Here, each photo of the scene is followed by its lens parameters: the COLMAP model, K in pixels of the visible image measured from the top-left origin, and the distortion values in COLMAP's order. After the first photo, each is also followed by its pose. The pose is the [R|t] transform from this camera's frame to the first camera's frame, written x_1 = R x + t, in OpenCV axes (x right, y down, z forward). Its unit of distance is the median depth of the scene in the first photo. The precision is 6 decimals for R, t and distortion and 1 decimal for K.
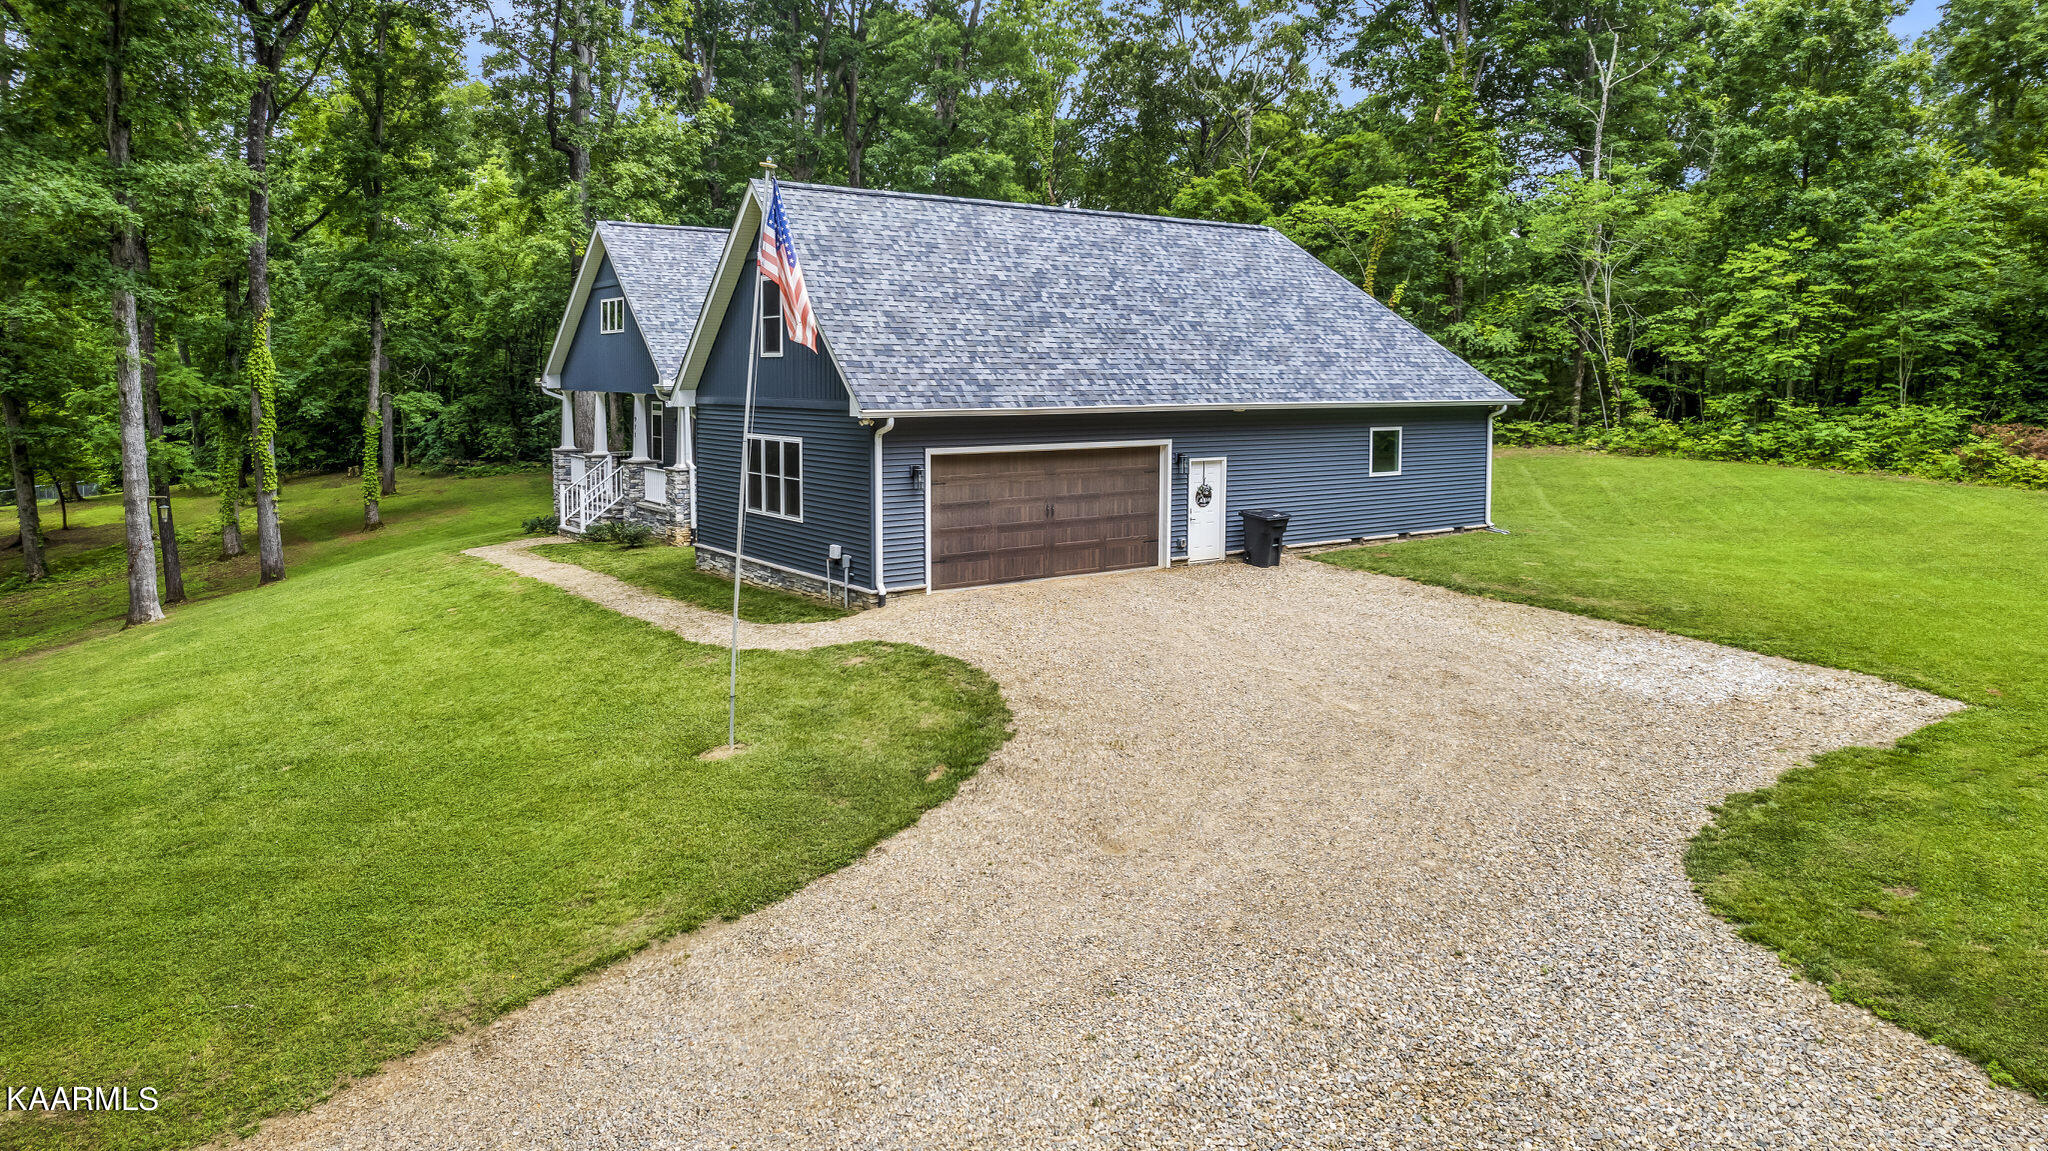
lens RADIAL K [[1328.9, 0, 1040.9], [0, 1328.9, 525.5], [0, 0, 1]] dist [-0.061784, 0.053724]
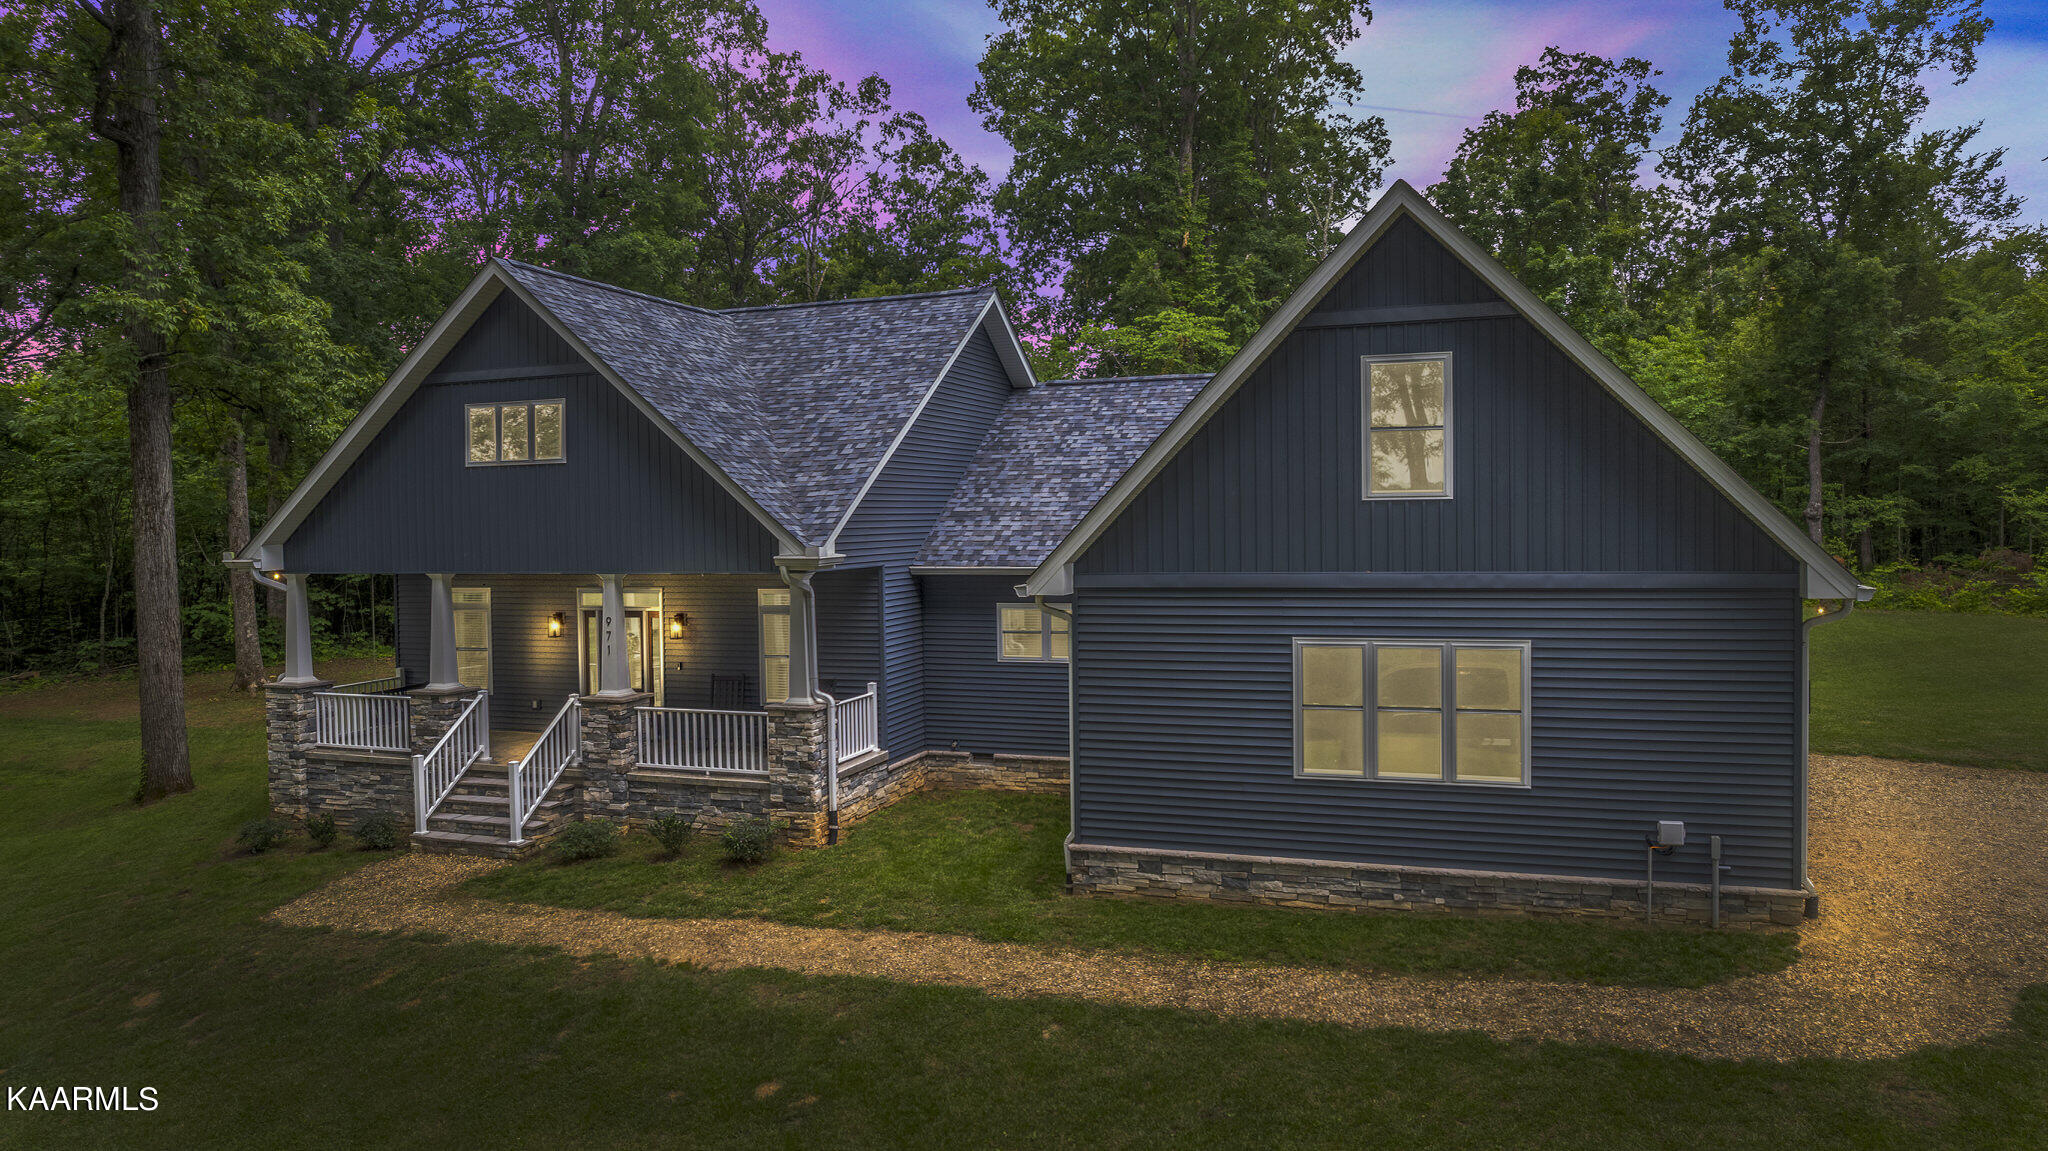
lens RADIAL K [[1328.9, 0, 1039.2], [0, 1328.9, 598.4], [0, 0, 1]] dist [-0.061784, 0.053724]
pose [[0.826476, -0.050014, 0.560746, -0.541917], [0.082088, 0.996107, -0.032144, -0.067125], [-0.556955, 0.072596, 0.827364, 0.521385]]
